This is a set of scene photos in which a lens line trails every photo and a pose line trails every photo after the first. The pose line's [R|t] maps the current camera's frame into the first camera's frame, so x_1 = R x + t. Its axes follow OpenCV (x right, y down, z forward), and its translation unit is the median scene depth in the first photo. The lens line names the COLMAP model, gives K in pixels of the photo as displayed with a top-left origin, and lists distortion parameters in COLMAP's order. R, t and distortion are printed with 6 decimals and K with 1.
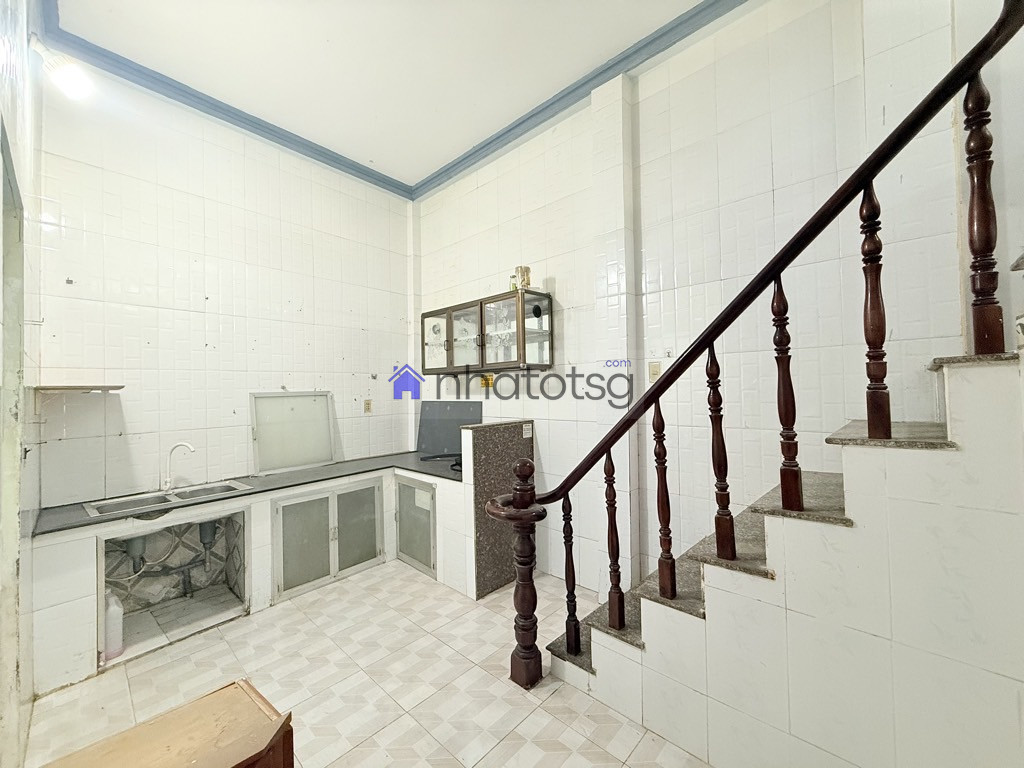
lens RADIAL K [[406.2, 0, 511.7], [0, 406.2, 384.5], [0, 0, 1]] dist [-0.000469, 0.000186]
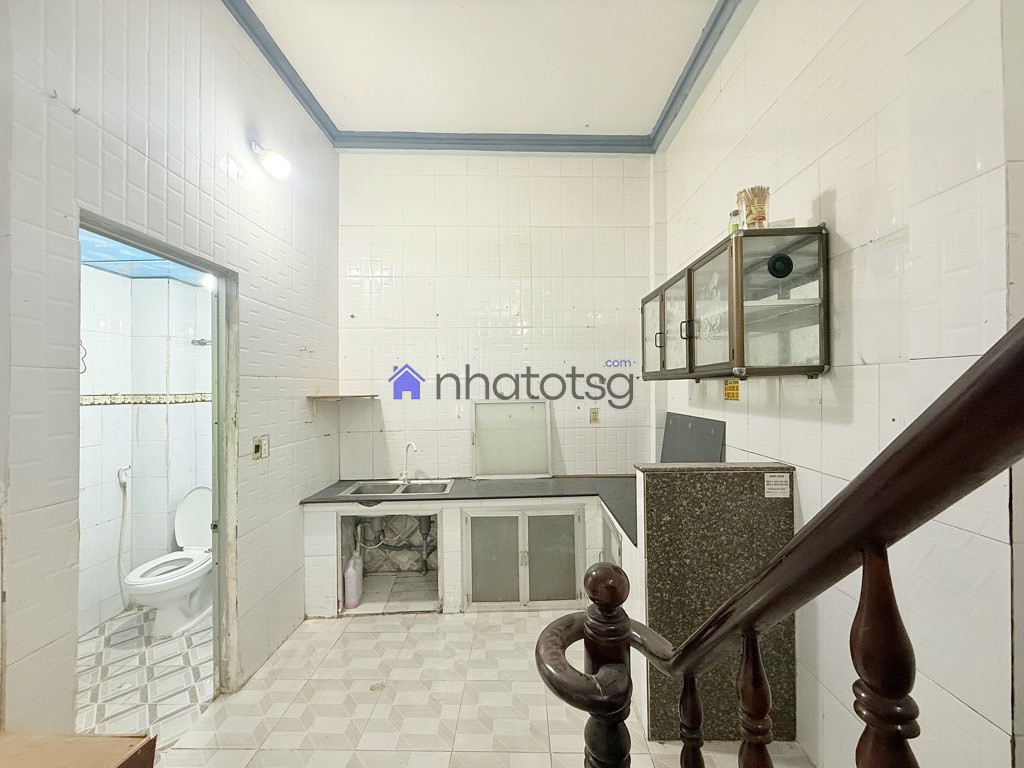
lens RADIAL K [[406.2, 0, 513.7], [0, 406.2, 383.9], [0, 0, 1]] dist [-0.000469, 0.000186]
pose [[0.667959, 0.009123, -0.744142, 0.231160], [0.004634, 0.999854, 0.016417, -0.039111], [0.744184, -0.014414, 0.667819, 0.403070]]
